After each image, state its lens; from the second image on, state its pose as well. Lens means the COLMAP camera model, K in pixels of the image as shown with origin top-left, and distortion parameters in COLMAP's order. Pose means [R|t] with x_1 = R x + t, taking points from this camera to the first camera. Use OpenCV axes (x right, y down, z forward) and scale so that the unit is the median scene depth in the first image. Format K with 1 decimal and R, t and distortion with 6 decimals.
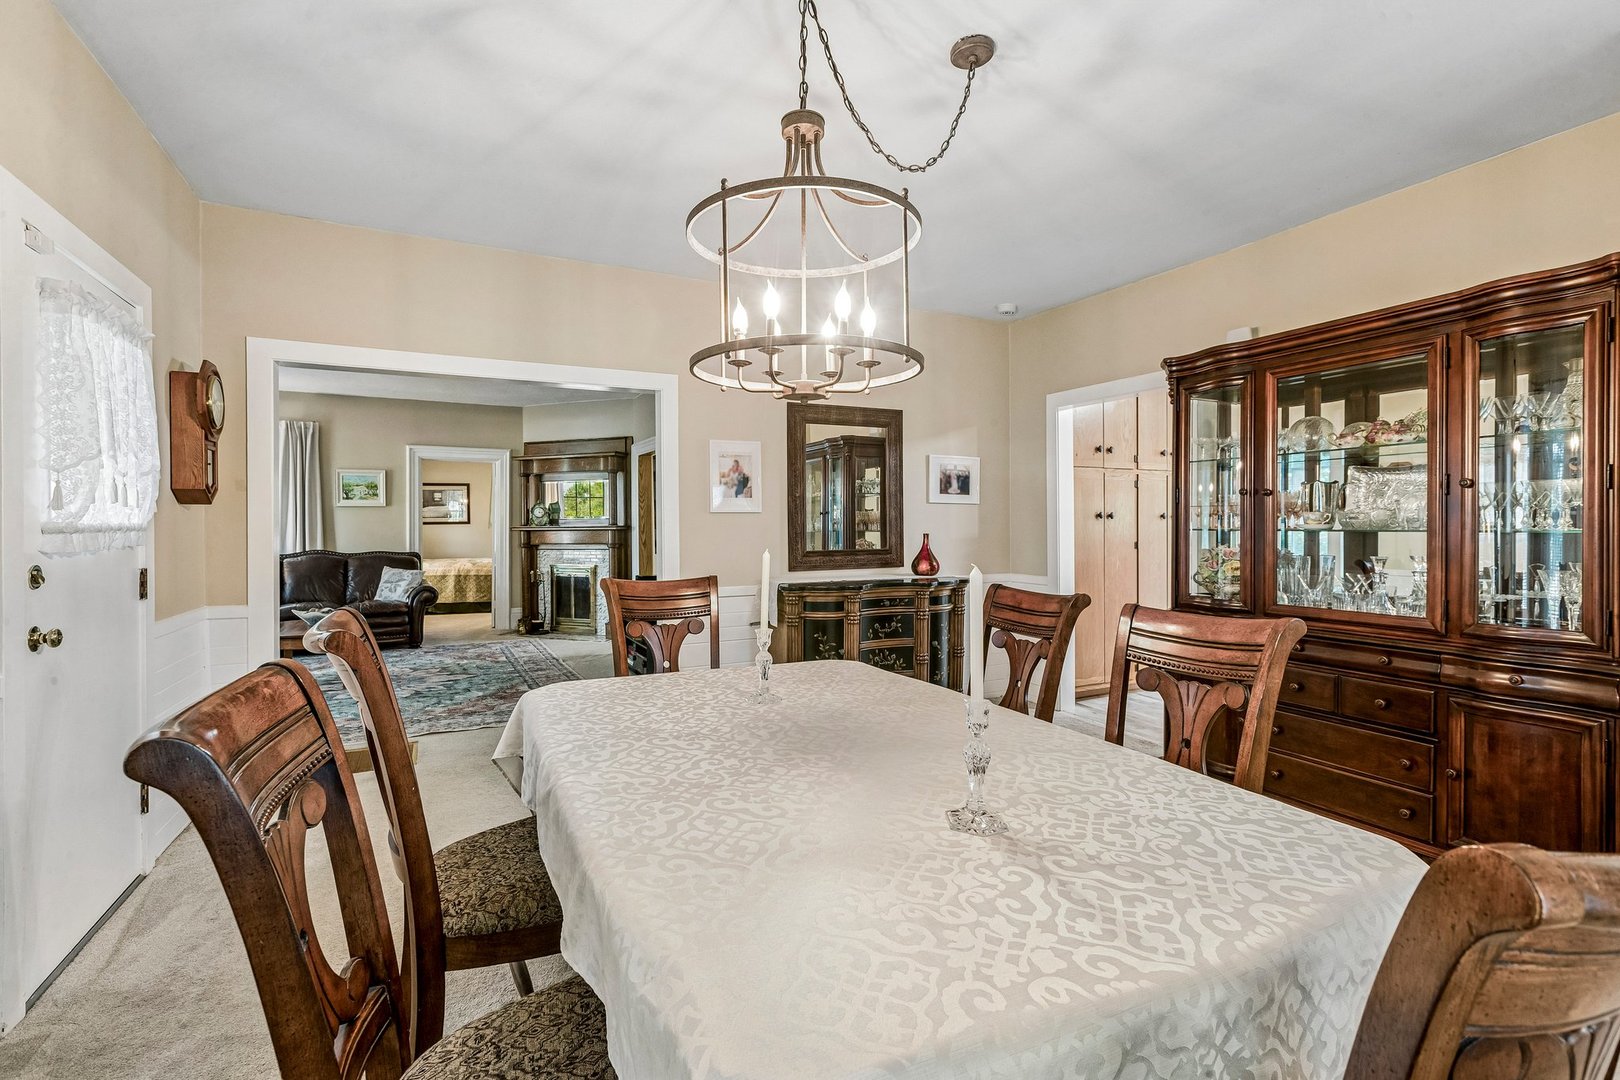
lens RADIAL K [[731.0, 0, 806.8], [0, 731.0, 533.9], [0, 0, 1]] dist [-0.002868, -0.000154]
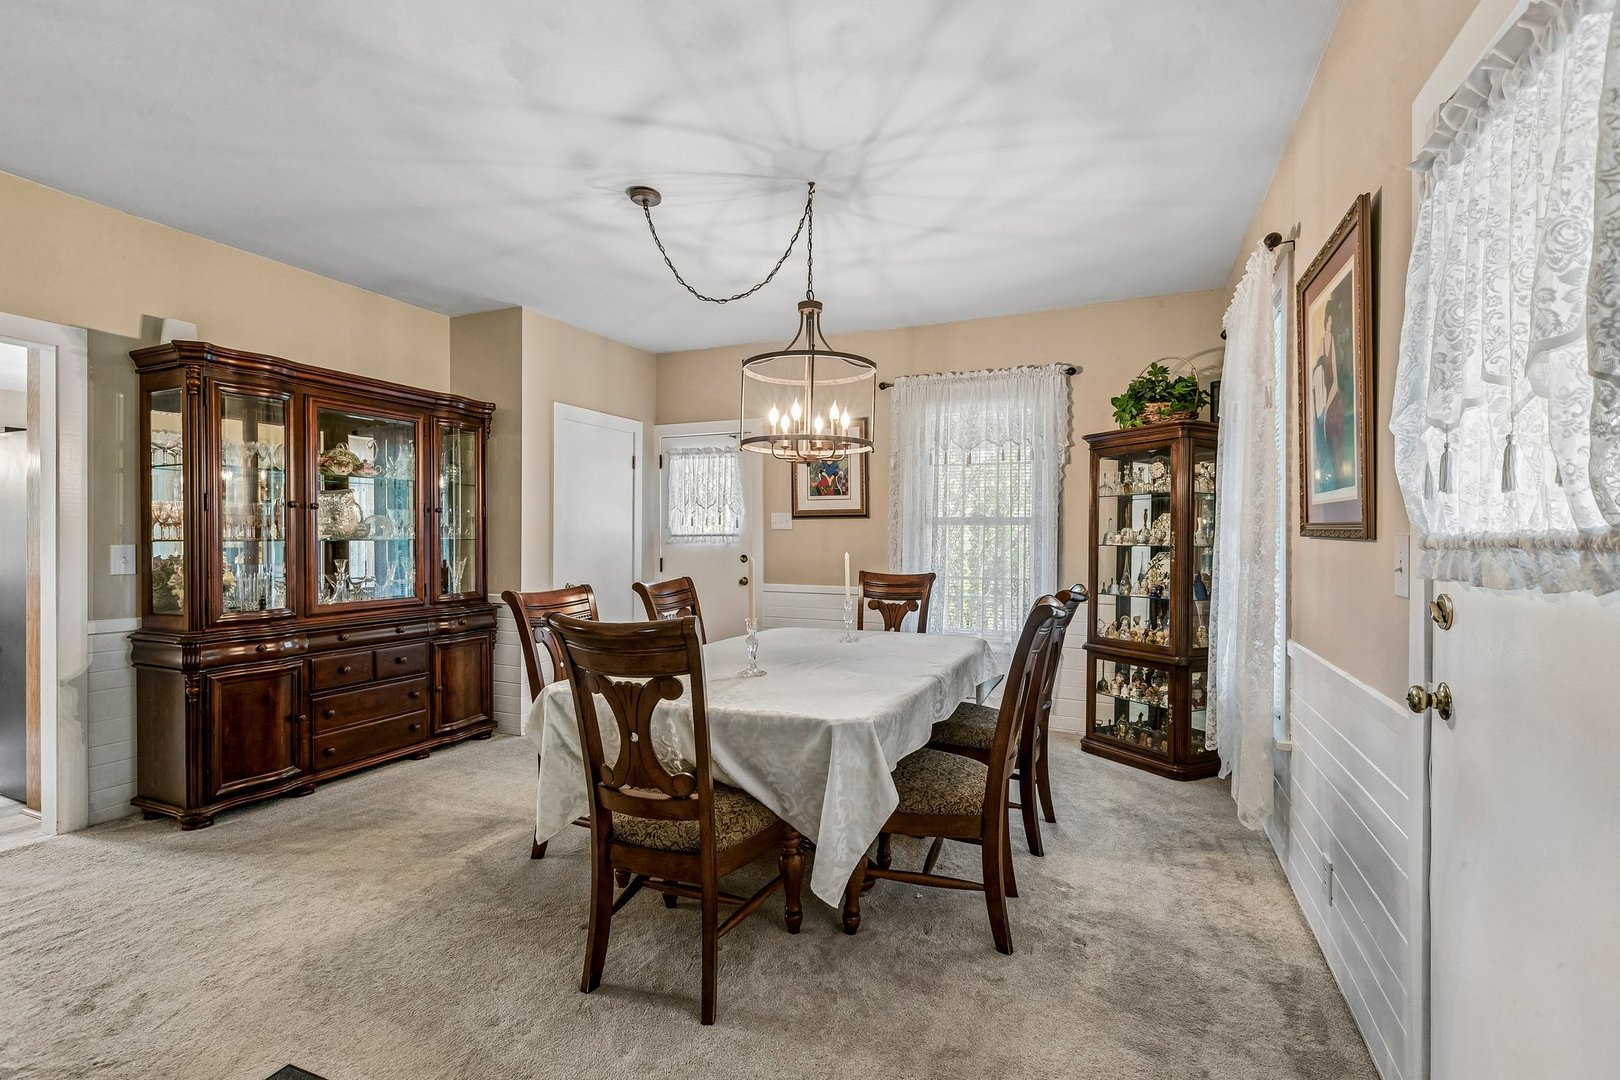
lens RADIAL K [[735.7, 0, 812.0], [0, 735.7, 542.5], [0, 0, 1]] dist [0.001651, 0.000394]
pose [[-0.650646, -0.007161, 0.759348, -0.544521], [0.005888, 0.999878, 0.014475, -0.008877], [-0.759359, 0.013889, -0.650524, 0.868629]]
